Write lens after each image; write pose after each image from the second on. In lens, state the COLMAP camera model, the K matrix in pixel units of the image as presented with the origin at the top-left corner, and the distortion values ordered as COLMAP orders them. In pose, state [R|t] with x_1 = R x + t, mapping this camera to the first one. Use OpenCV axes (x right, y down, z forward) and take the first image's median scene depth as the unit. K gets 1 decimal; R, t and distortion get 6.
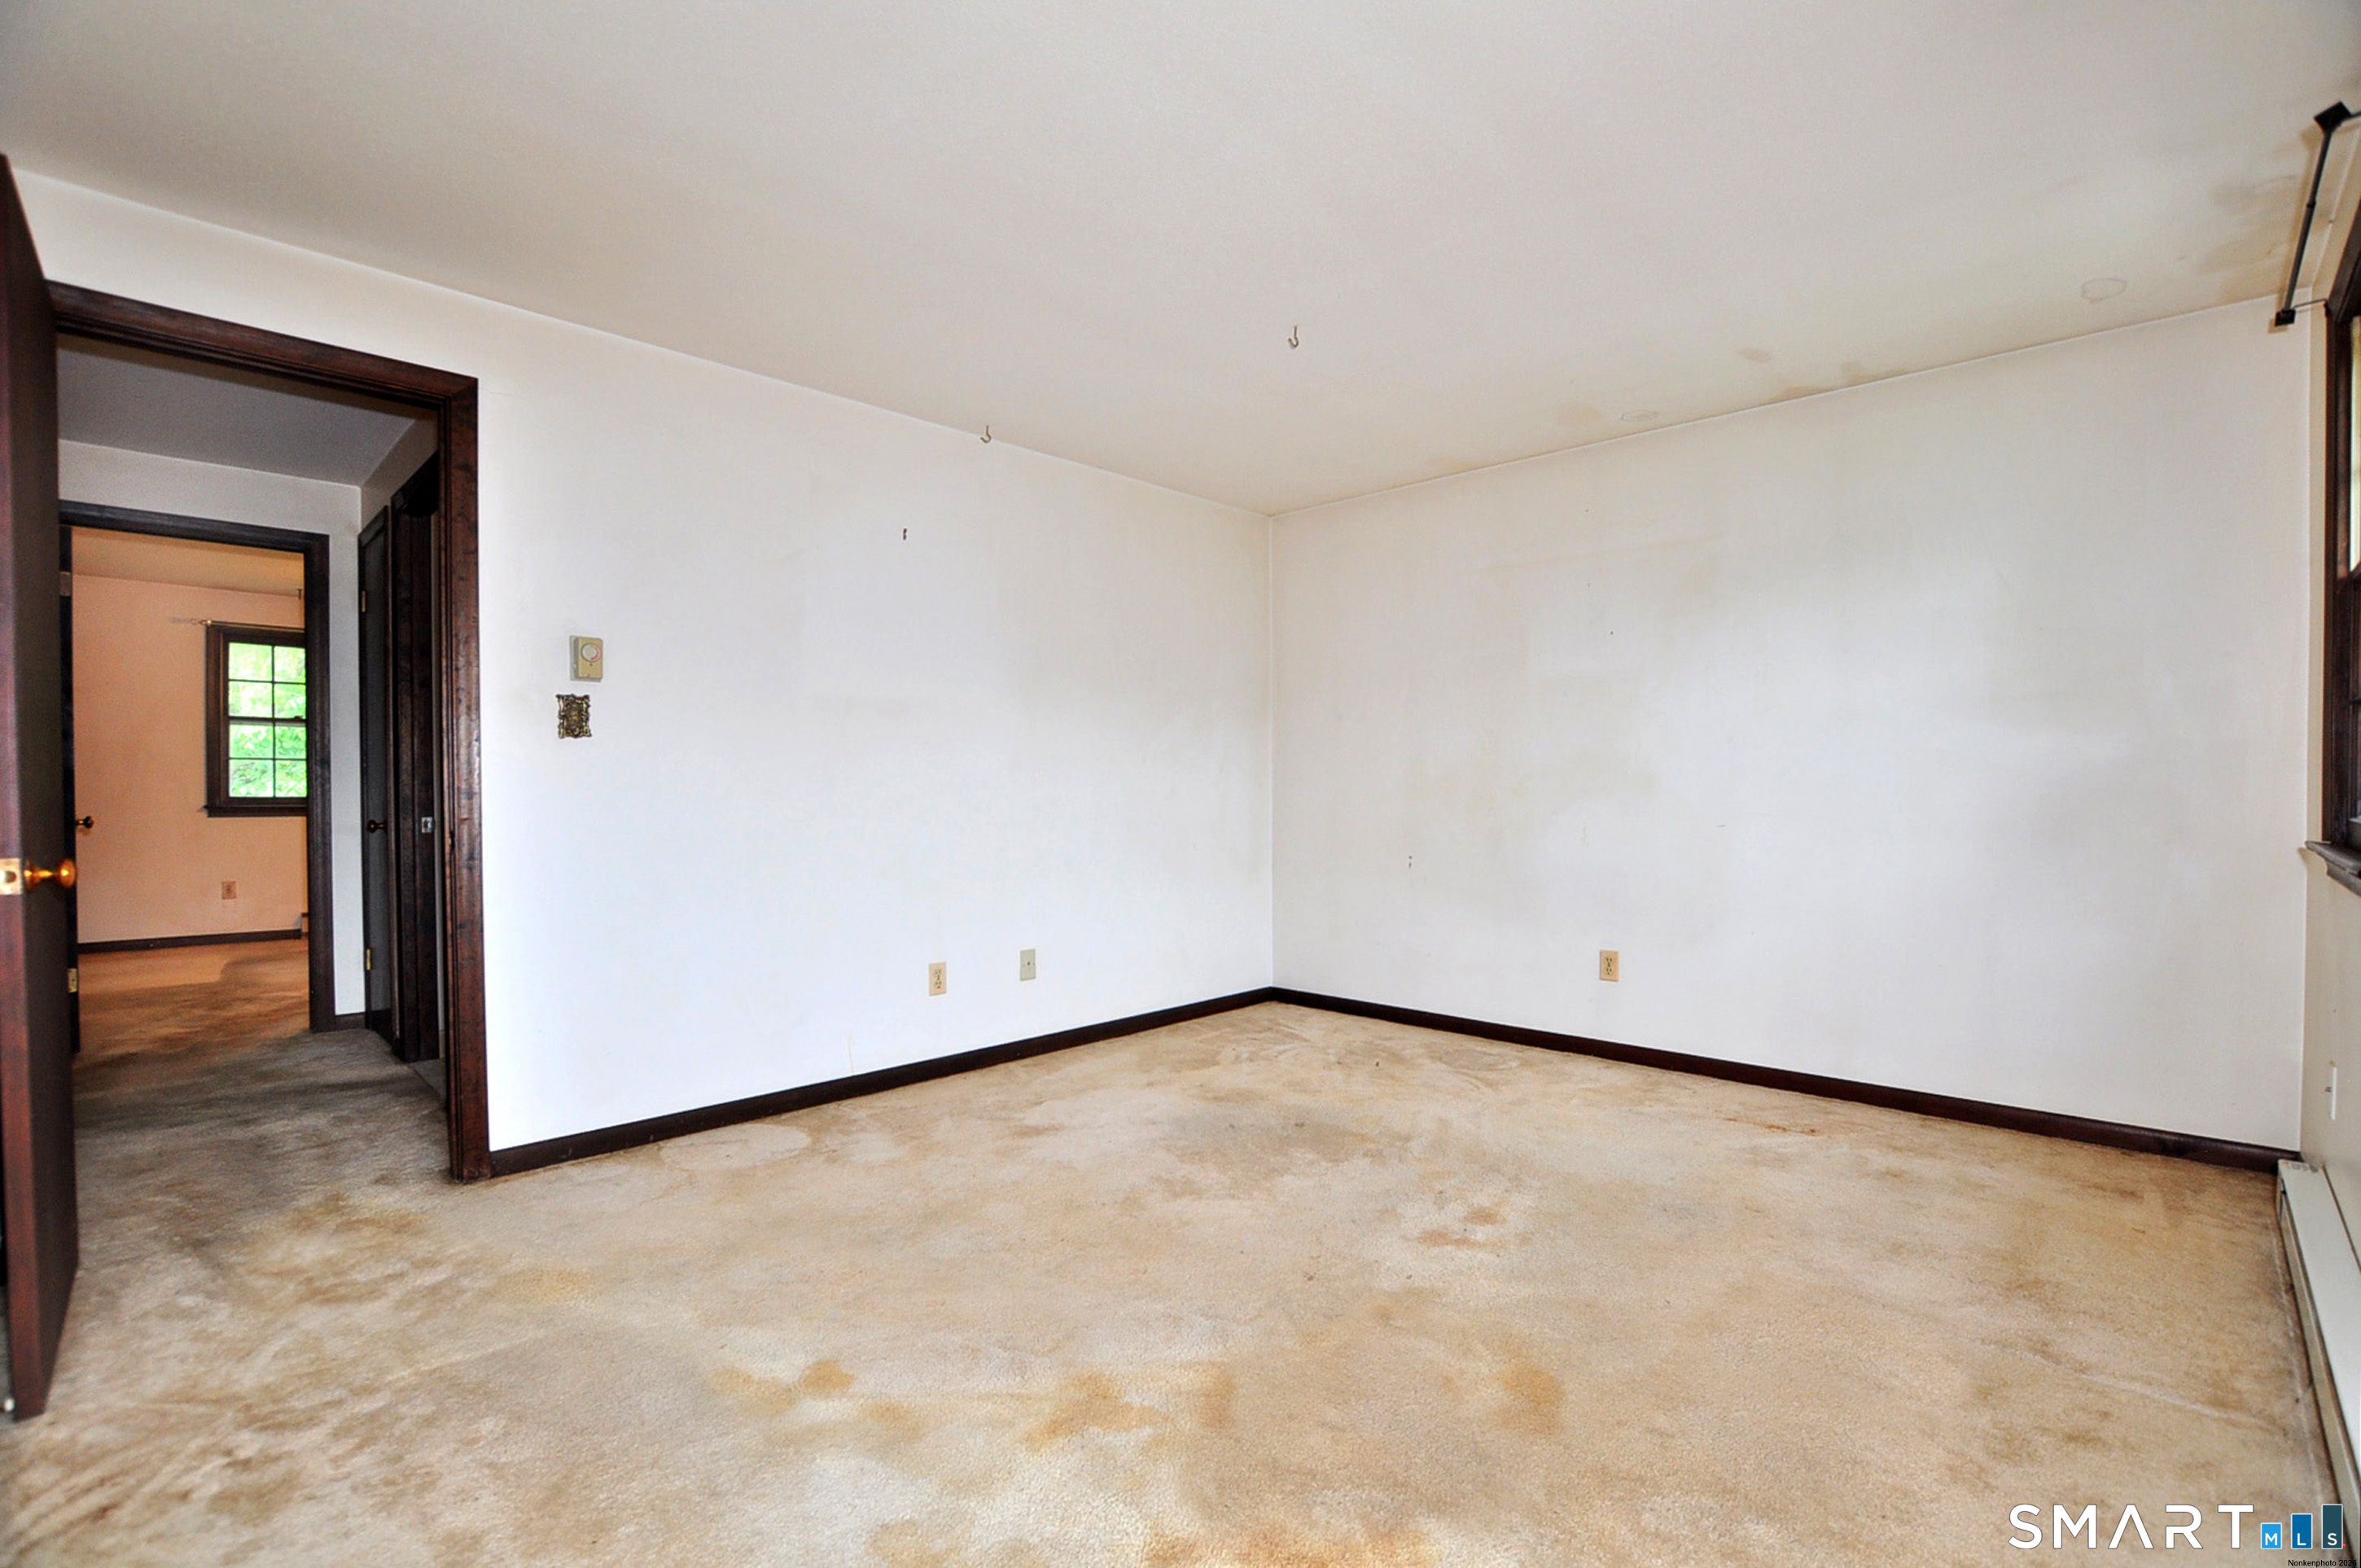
lens RADIAL K [[1028.3, 0, 1168.9], [0, 1028.3, 793.1], [0, 0, 1]] dist [-0.024788, 0.001074]
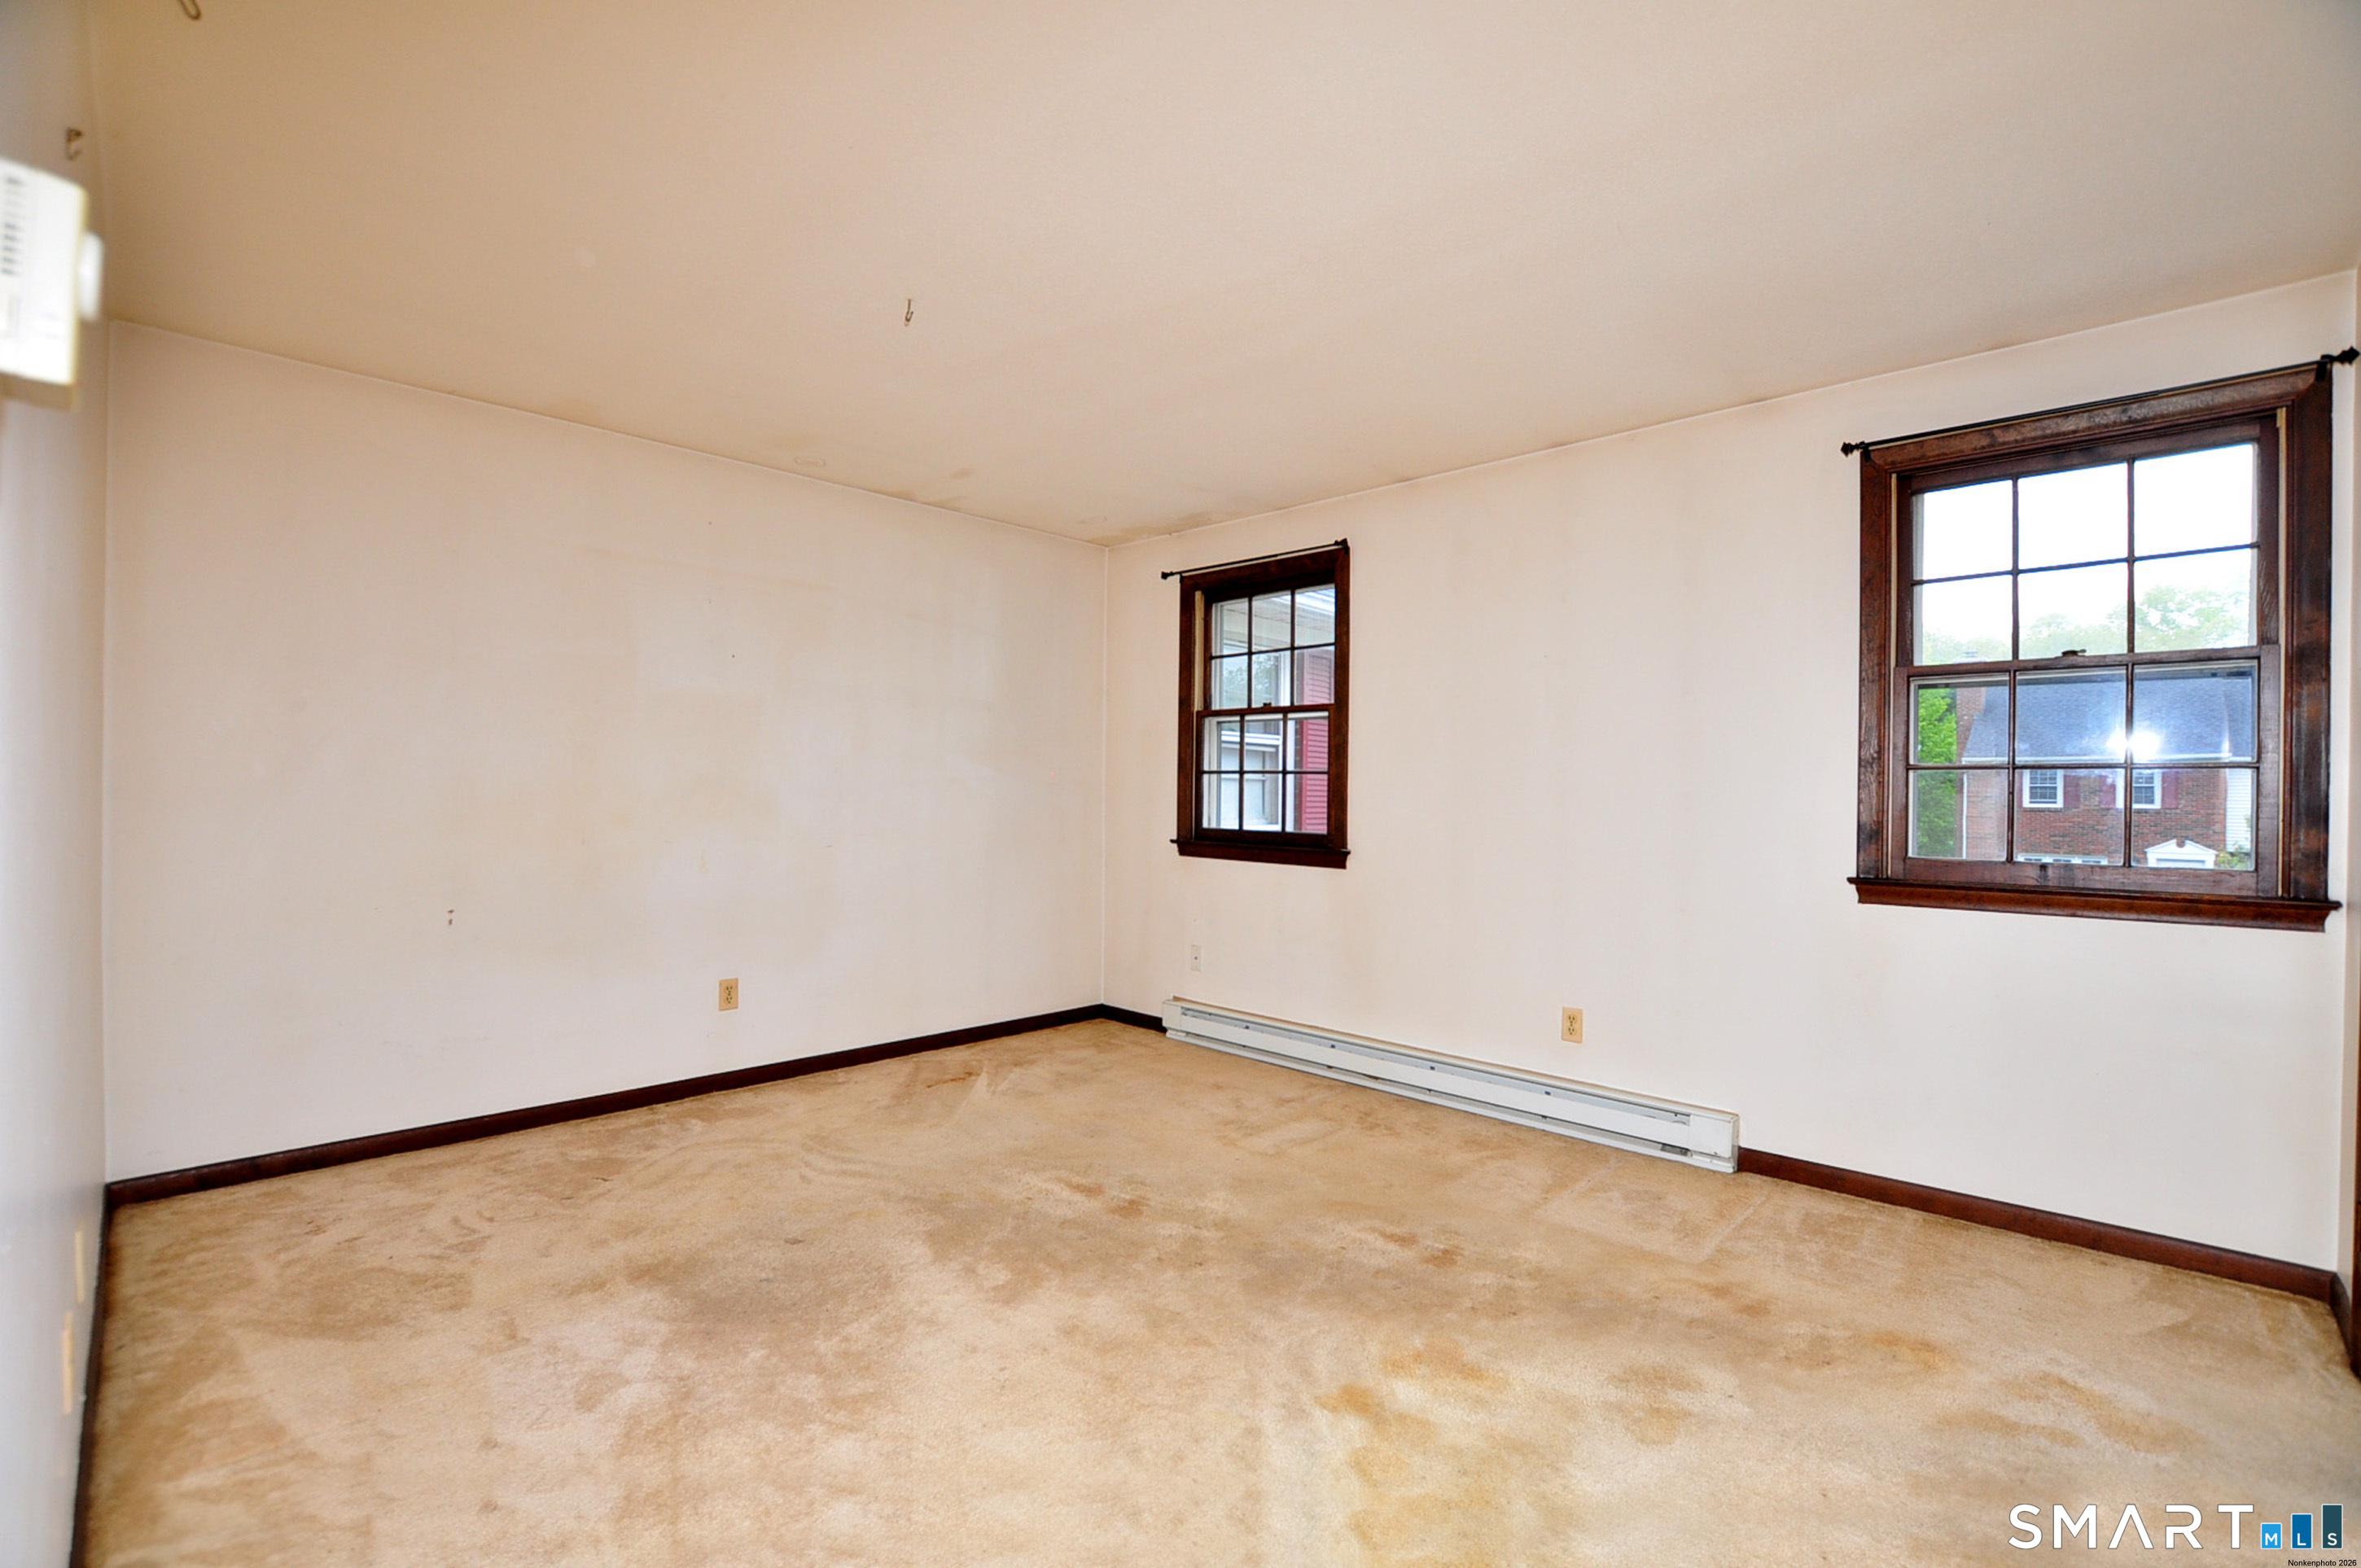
lens RADIAL K [[1028.3, 0, 1175.2], [0, 1028.3, 800.0], [0, 0, 1]] dist [-0.024788, 0.001074]
pose [[0.016207, -0.003677, 0.999862, -0.617637], [-0.002419, 0.999990, 0.003717, -0.025983], [-0.999866, -0.002479, 0.016198, 0.629965]]
